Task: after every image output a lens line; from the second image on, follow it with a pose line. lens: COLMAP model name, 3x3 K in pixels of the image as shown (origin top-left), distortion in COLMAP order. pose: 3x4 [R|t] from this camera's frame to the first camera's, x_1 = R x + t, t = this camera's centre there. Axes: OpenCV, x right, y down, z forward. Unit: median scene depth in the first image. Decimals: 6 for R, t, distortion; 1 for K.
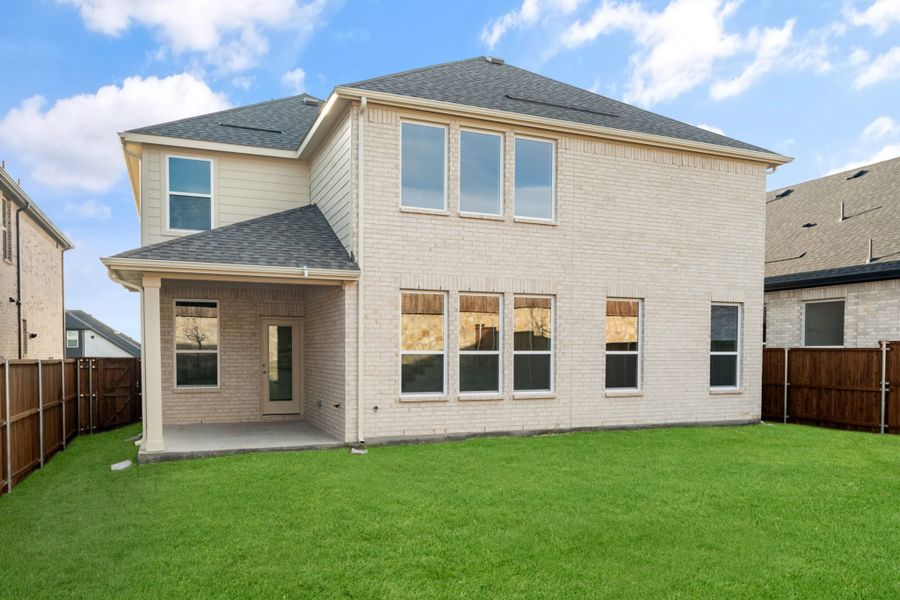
lens RADIAL K [[743.4, 0, 529.8], [0, 743.4, 381.5], [0, 0, 1]] dist [0.004047, 0.006734]
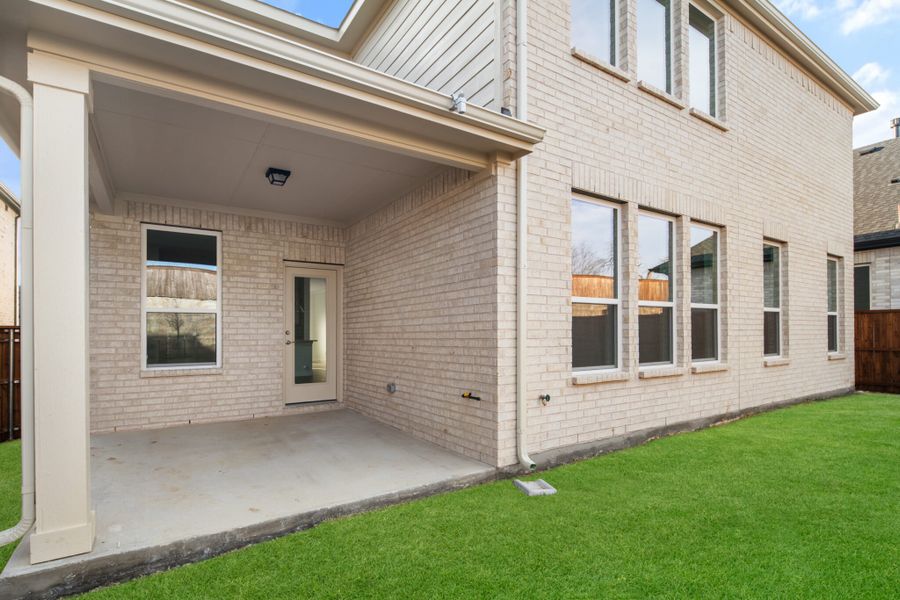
lens RADIAL K [[450.5, 0, 469.1], [0, 450.5, 331.4], [0, 0, 1]] dist [0.007117, -0.002251]
pose [[0.987168, -0.012007, 0.159235, -0.270992], [0.020346, 0.998499, -0.050844, 0.002151], [-0.158385, 0.053432, 0.985931, 0.589288]]
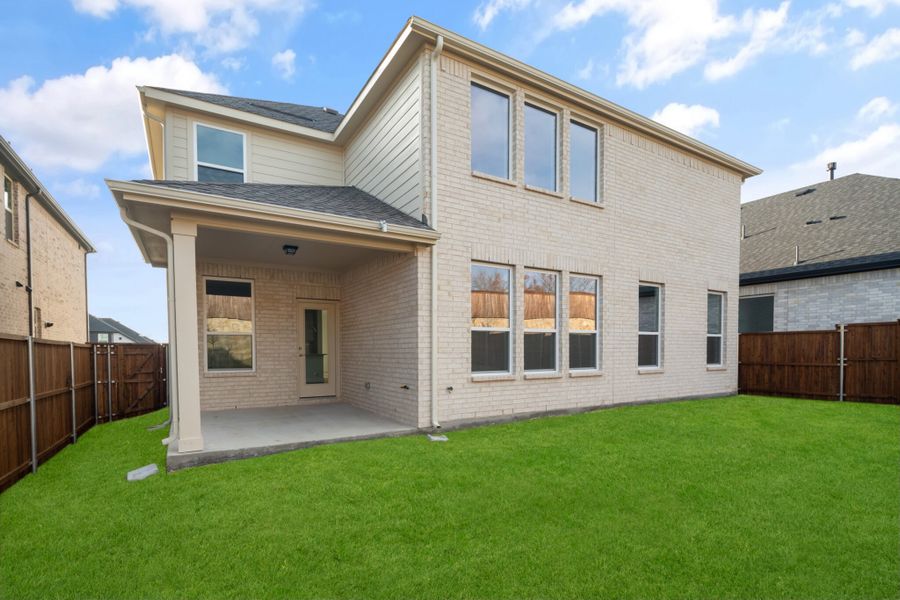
lens RADIAL K [[450.5, 0, 483.1], [0, 450.5, 365.6], [0, 0, 1]] dist [0.007117, -0.002251]
pose [[0.990099, -0.013607, 0.139711, -0.210256], [0.015055, 0.999843, -0.009312, 0.011305], [-0.139563, 0.011323, 0.990148, 0.387925]]
